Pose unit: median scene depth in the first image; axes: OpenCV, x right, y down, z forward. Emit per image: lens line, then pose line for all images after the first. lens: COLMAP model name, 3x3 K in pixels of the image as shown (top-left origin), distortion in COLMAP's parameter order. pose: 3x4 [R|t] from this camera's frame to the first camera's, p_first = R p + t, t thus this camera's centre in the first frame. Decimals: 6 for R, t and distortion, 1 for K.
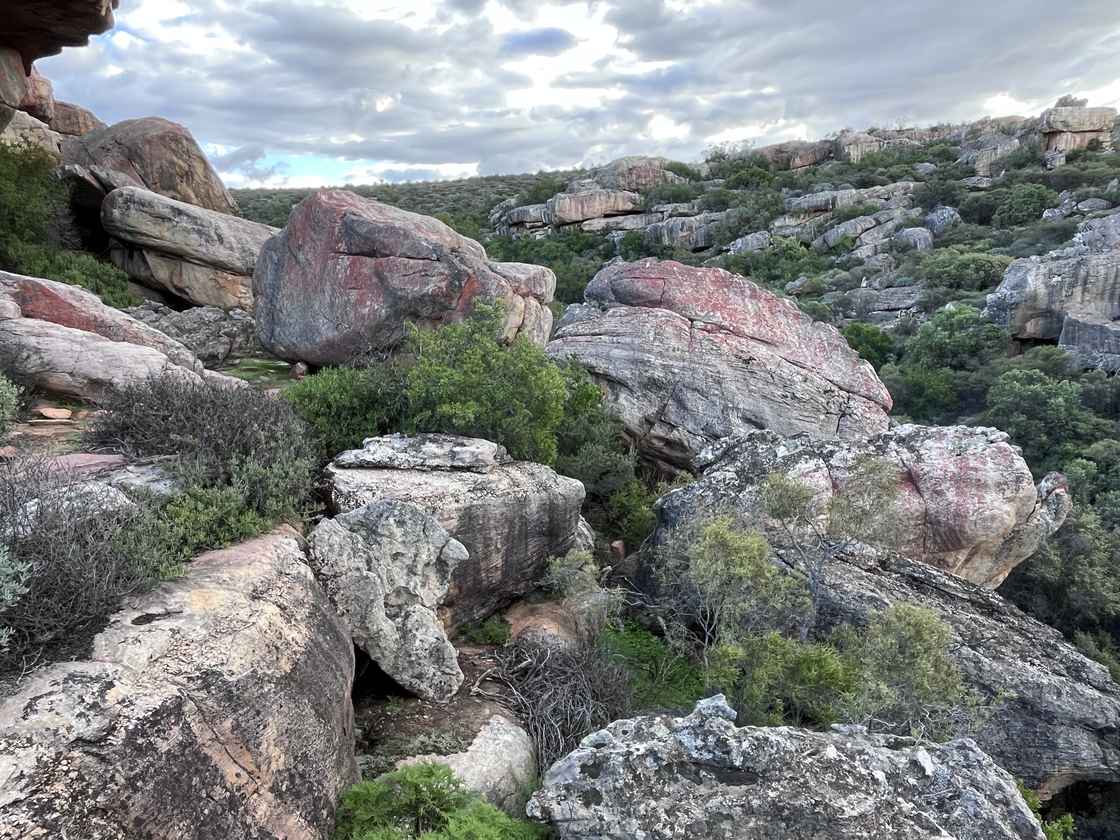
lens RADIAL K [[807.4, 0, 559.8], [0, 807.4, 417.0], [0, 0, 1]] dist [-0.007715, -0.004584]
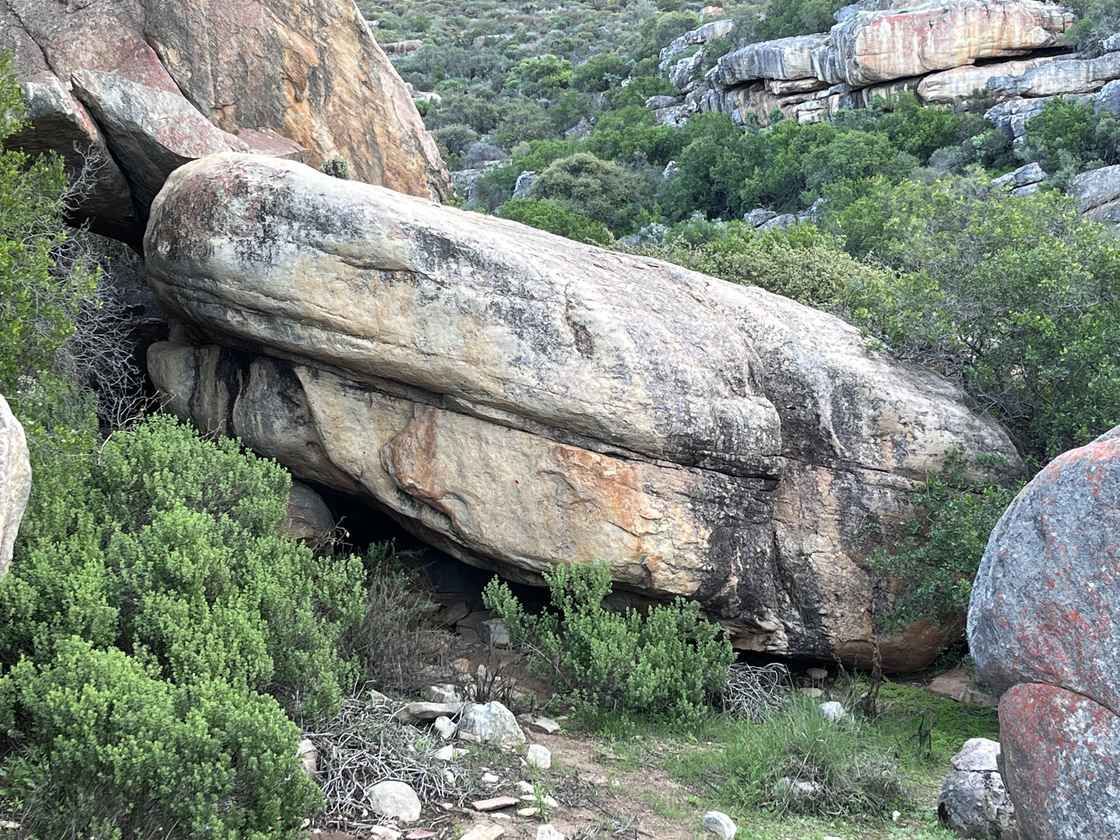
lens RADIAL K [[1834.9, 0, 560.0], [0, 1834.9, 421.9], [0, 0, 1]] dist [0.063268, 0.000000]
pose [[0.995260, -0.004160, -0.097159, -0.291125], [0.000118, 0.999135, -0.041573, -0.130174], [0.097248, 0.041365, 0.994400, 0.271739]]
